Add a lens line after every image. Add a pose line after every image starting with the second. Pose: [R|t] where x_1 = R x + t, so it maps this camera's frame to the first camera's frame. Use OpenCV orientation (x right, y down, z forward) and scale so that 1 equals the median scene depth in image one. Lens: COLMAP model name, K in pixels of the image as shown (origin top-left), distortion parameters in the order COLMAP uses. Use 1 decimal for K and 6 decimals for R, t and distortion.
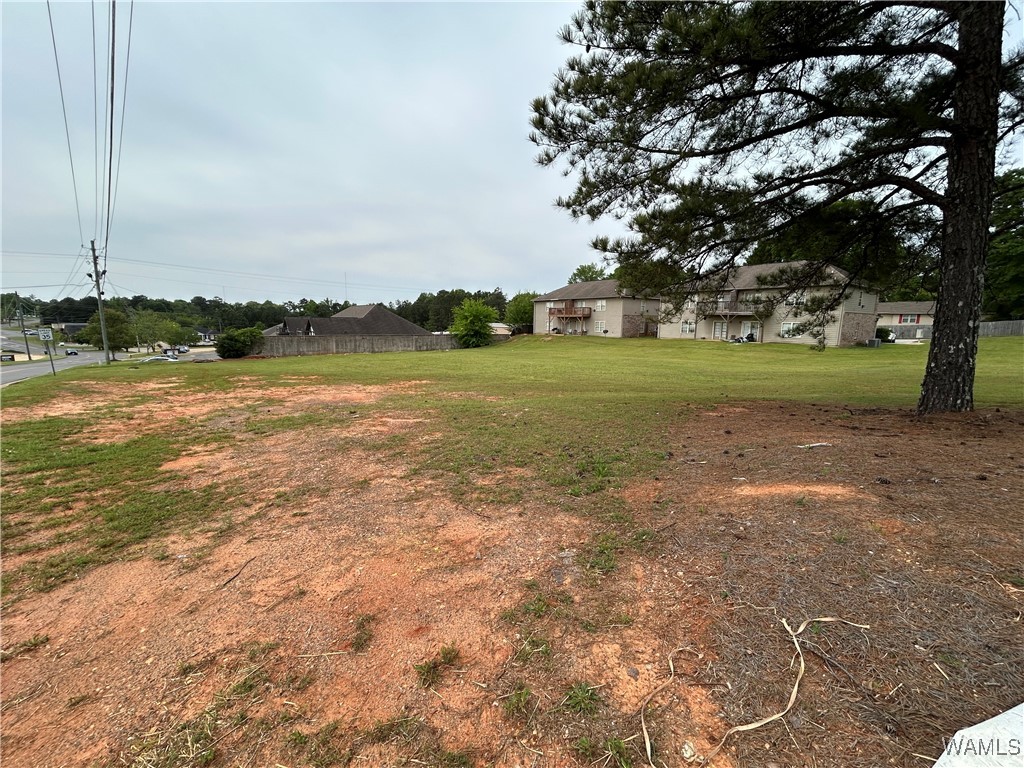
lens RADIAL K [[411.3, 0, 514.3], [0, 411.3, 388.9], [0, 0, 1]] dist [-0.004294, 0.001458]
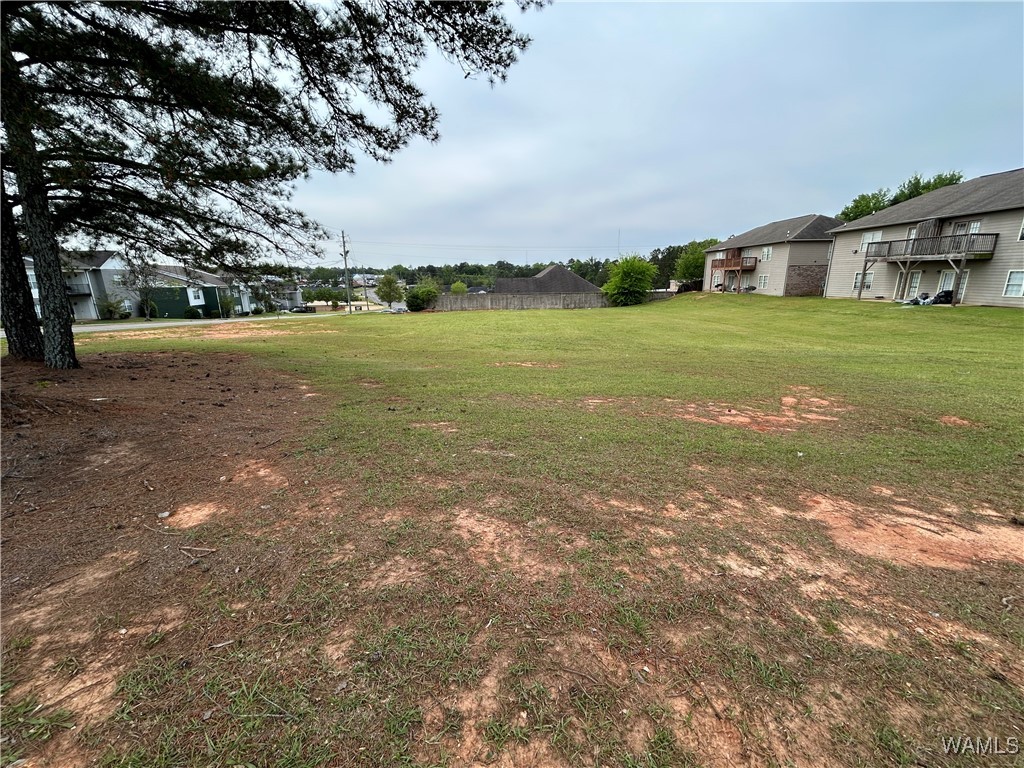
lens RADIAL K [[411.3, 0, 515.7], [0, 411.3, 387.5], [0, 0, 1]] dist [-0.004294, 0.001458]
pose [[0.807818, 0.129074, -0.575126, 0.296856], [-0.072417, 0.990071, 0.120483, -0.011953], [0.584967, -0.055679, 0.809144, 0.078255]]
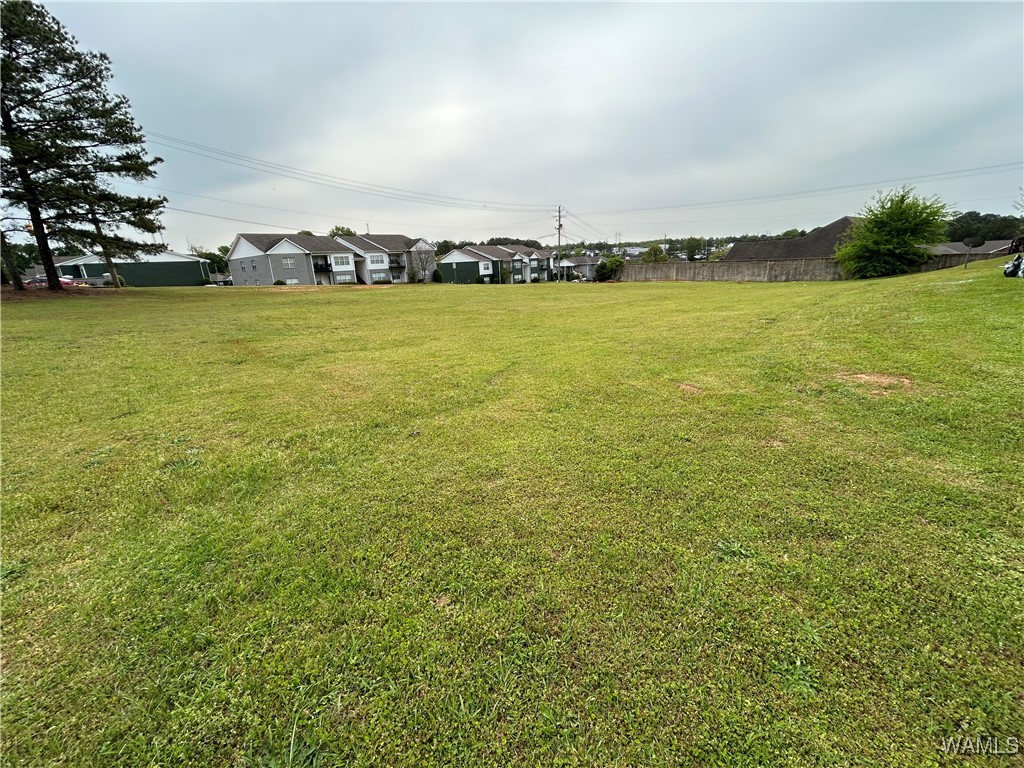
lens RADIAL K [[411.3, 0, 518.2], [0, 411.3, 382.5], [0, 0, 1]] dist [-0.004294, 0.001458]
pose [[0.064538, 0.266109, -0.961780, 0.517291], [-0.113797, 0.959465, 0.257832, -0.058710], [0.991406, 0.092807, 0.092204, 0.510470]]
